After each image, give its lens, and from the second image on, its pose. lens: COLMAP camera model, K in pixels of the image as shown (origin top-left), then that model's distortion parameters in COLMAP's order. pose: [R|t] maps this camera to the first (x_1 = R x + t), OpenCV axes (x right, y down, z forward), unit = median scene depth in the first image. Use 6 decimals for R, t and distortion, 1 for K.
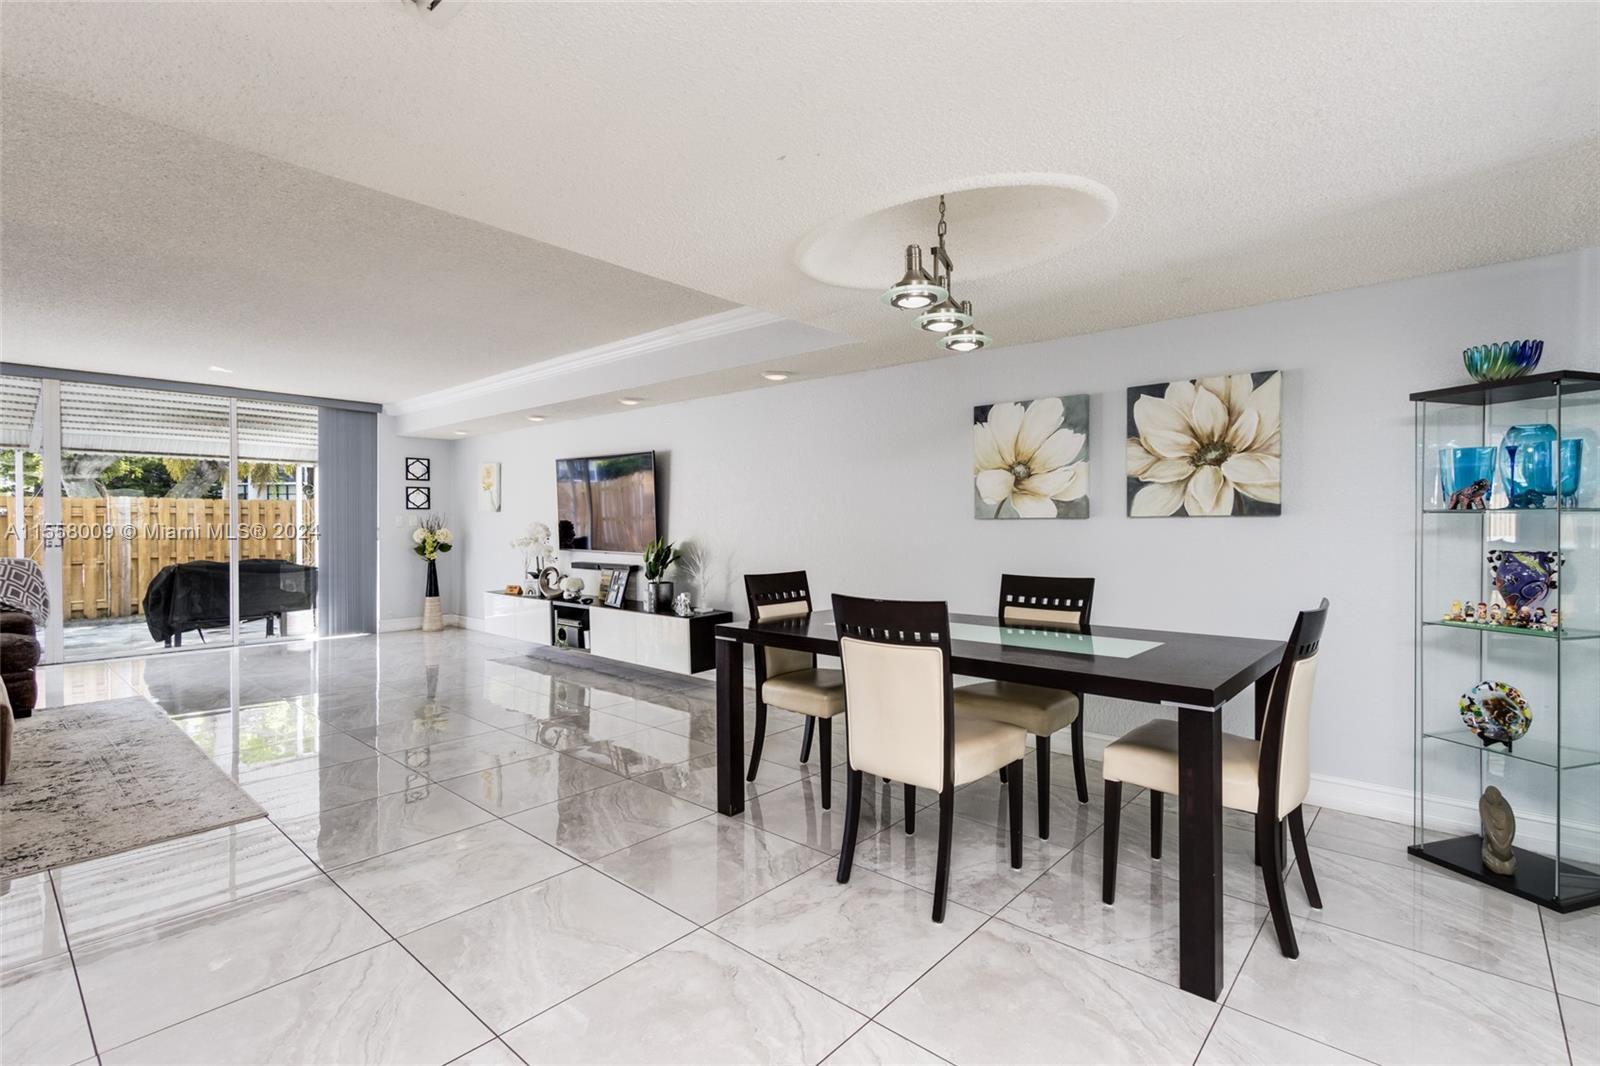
lens RADIAL K [[738.0, 0, 808.1], [0, 738.0, 537.2], [0, 0, 1]] dist [0.007822, 0.000636]
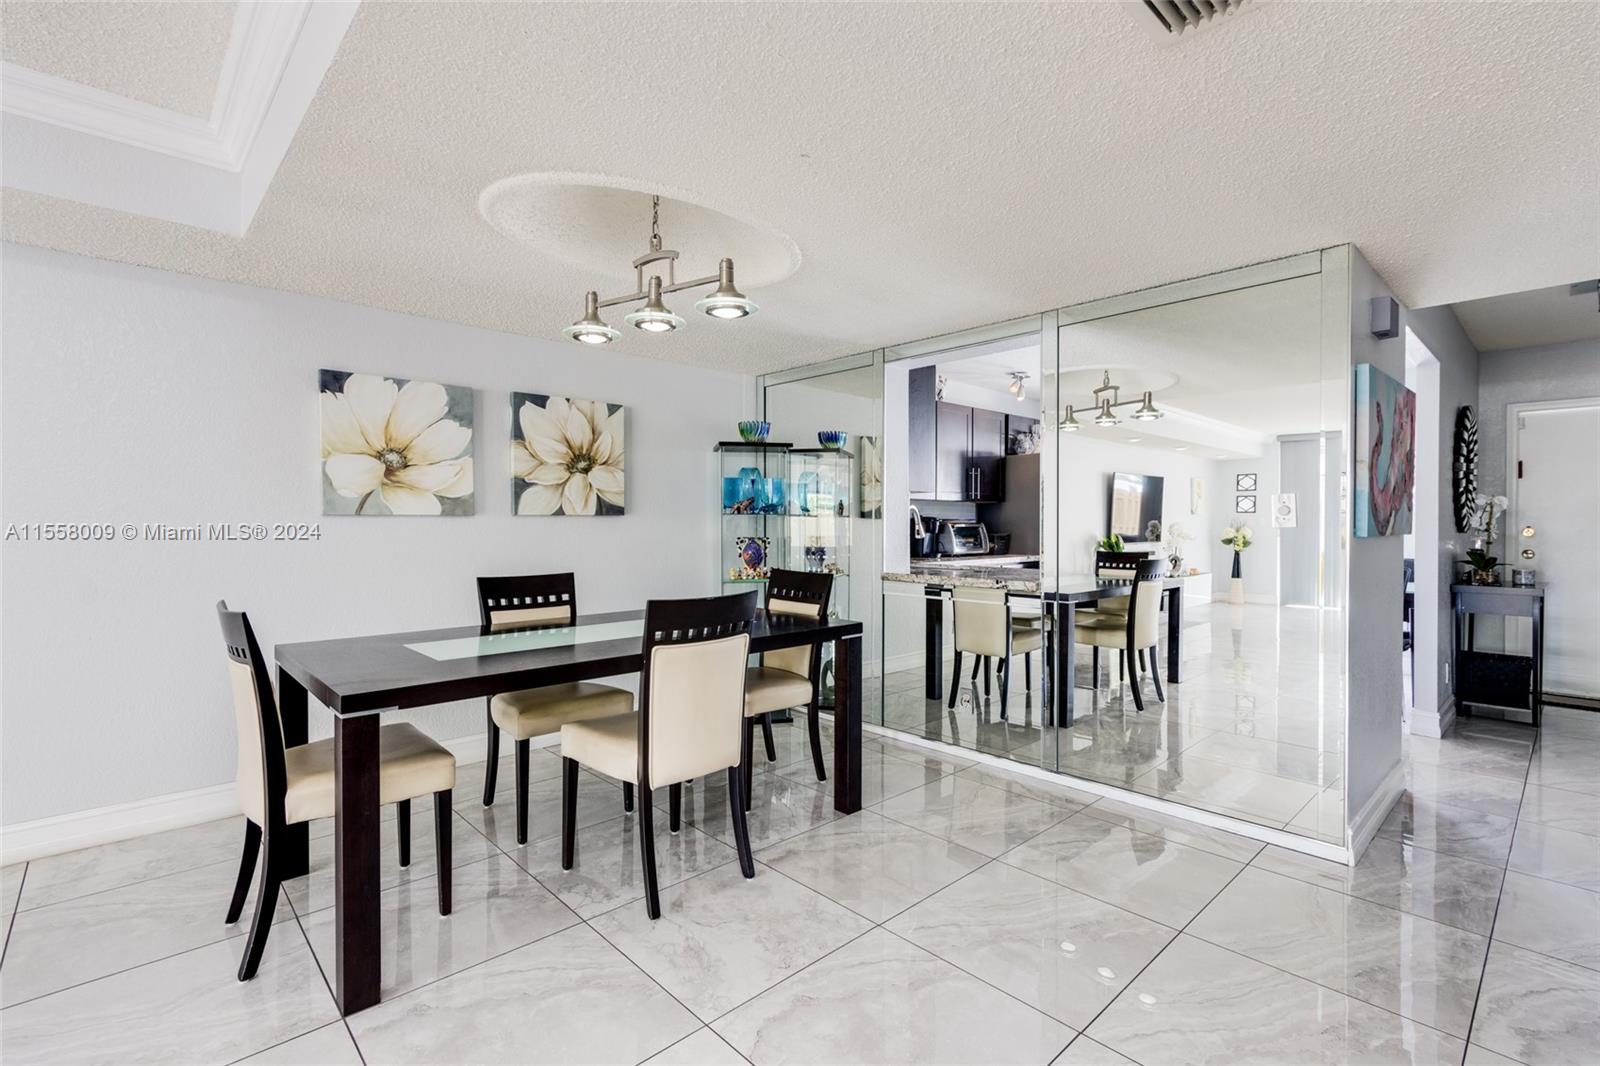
lens RADIAL K [[738.0, 0, 801.2], [0, 738.0, 526.9], [0, 0, 1]] dist [0.007822, 0.000636]
pose [[0.083287, -0.007300, 0.996499, -0.602683], [0.017541, 0.999829, 0.005858, -0.010413], [-0.996371, 0.016991, 0.083401, 0.533027]]
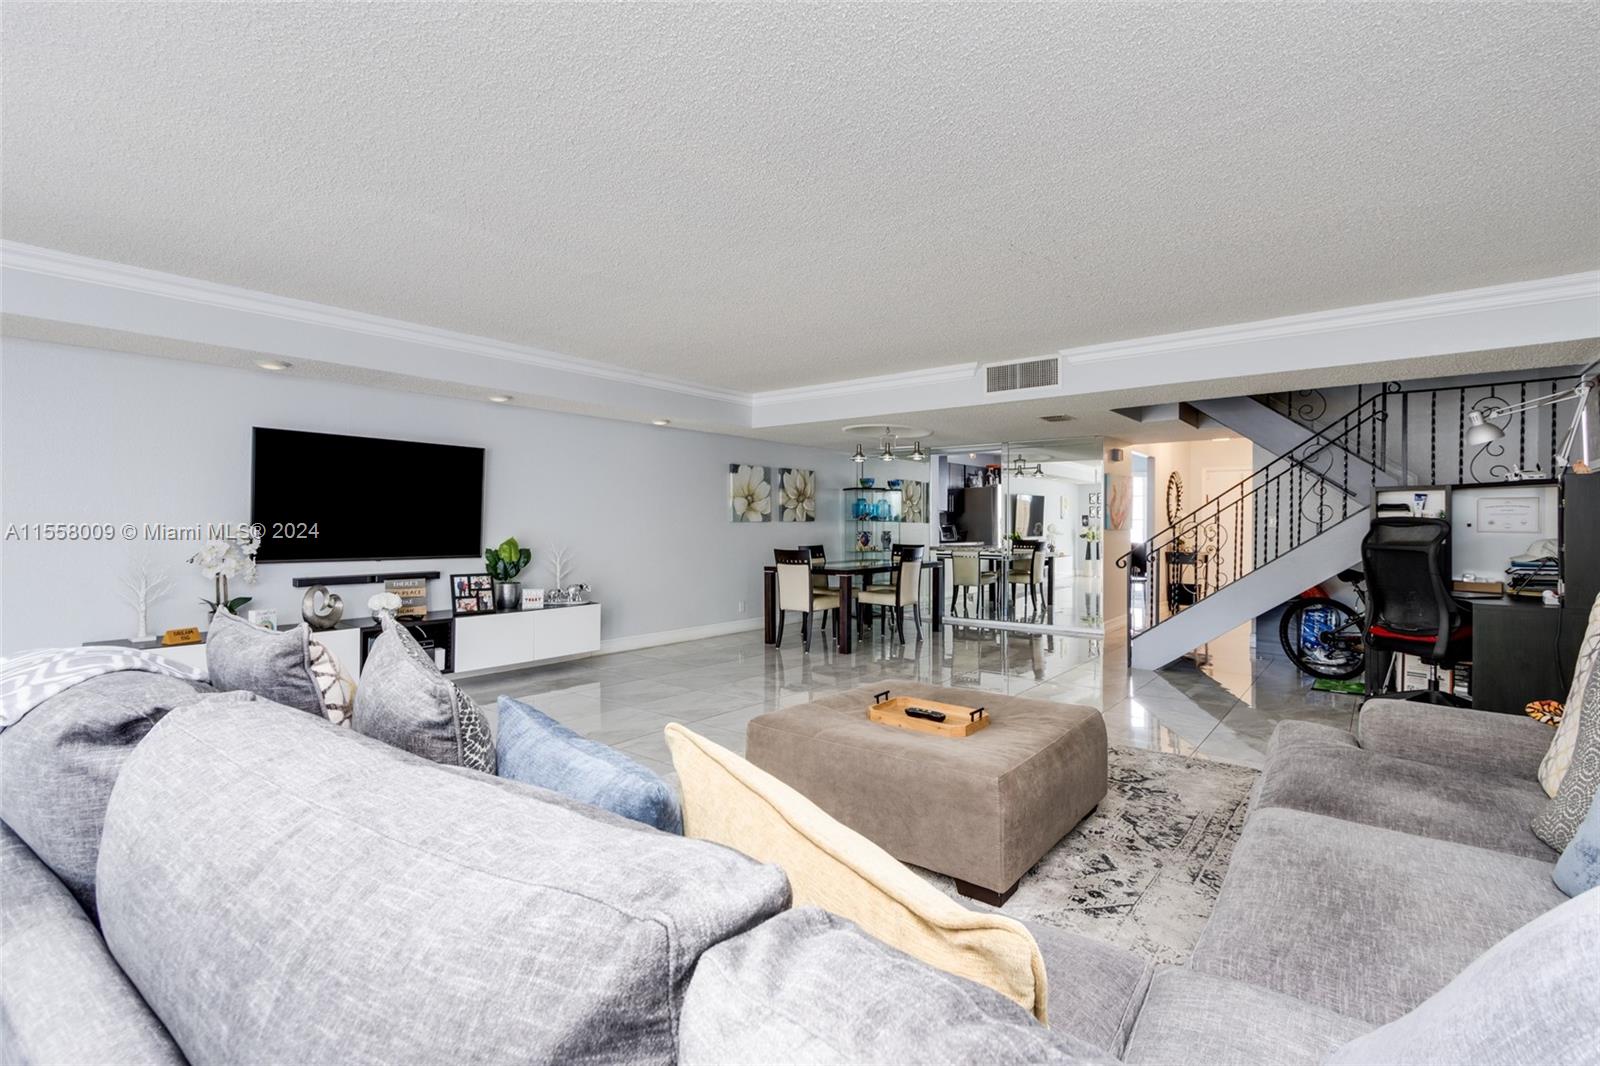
lens RADIAL K [[738.0, 0, 801.3], [0, 738.0, 531.7], [0, 0, 1]] dist [0.007822, 0.000636]
pose [[-0.058252, -0.012457, 0.998224, -2.074505], [0.016970, 0.999765, 0.013467, -0.026393], [-0.998158, 0.017724, -0.058026, 1.127894]]
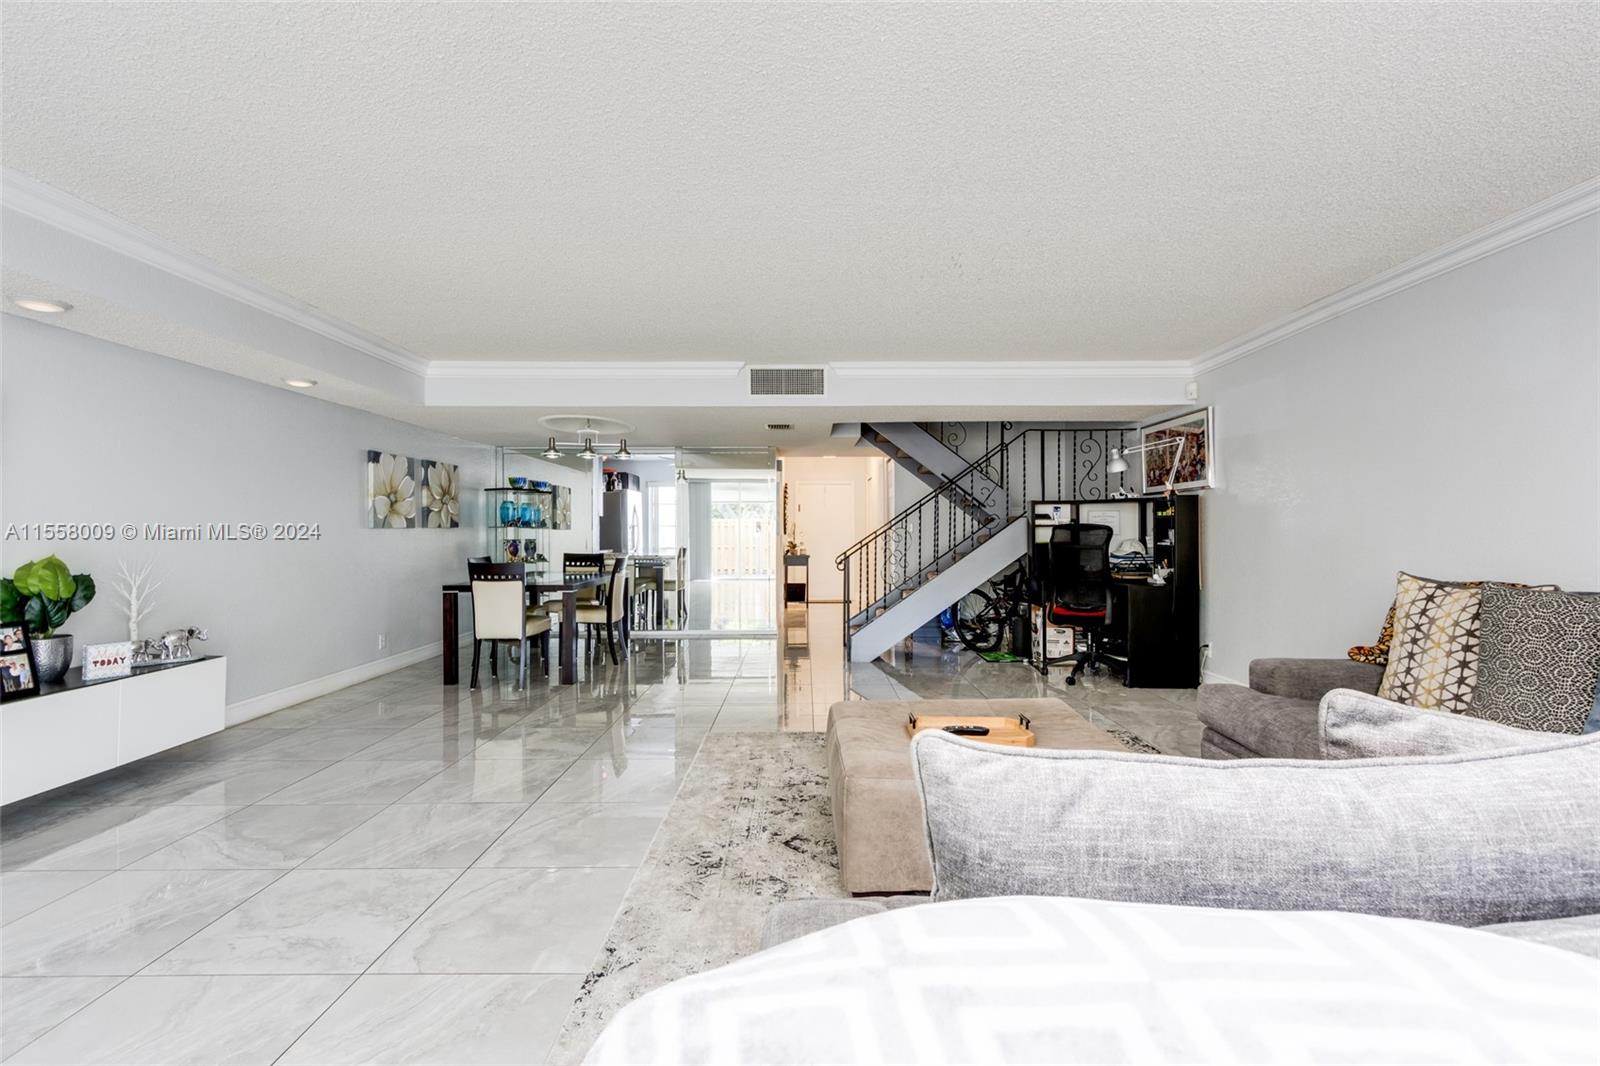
lens RADIAL K [[738.0, 0, 815.6], [0, 738.0, 523.1], [0, 0, 1]] dist [0.007822, 0.000636]
pose [[-0.669432, 0.007821, 0.742832, -1.718578], [0.014394, 0.999893, 0.002444, -0.031098], [-0.742734, 0.012328, -0.669473, 1.600027]]
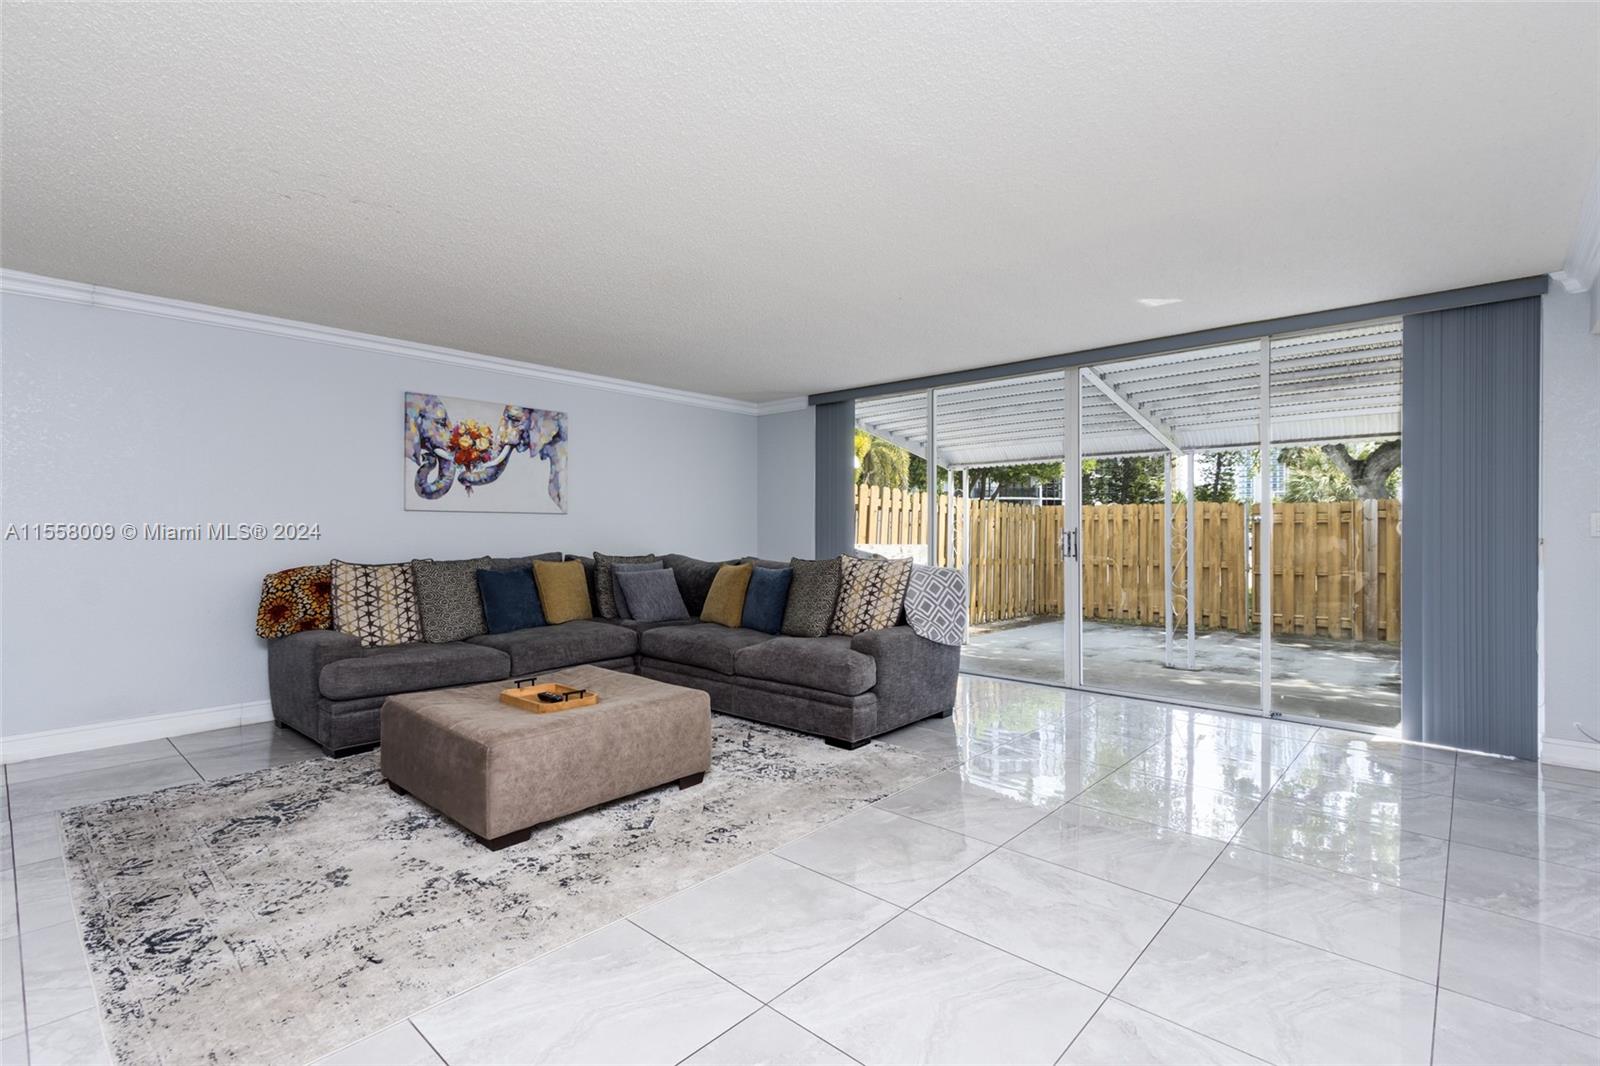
lens RADIAL K [[738.0, 0, 786.9], [0, 738.0, 524.8], [0, 0, 1]] dist [0.007822, 0.000636]
pose [[-0.029640, -0.009065, -0.999520, -0.231868], [-0.018144, 0.999799, -0.008529, -0.021640], [0.999396, 0.017883, -0.029799, 1.265028]]
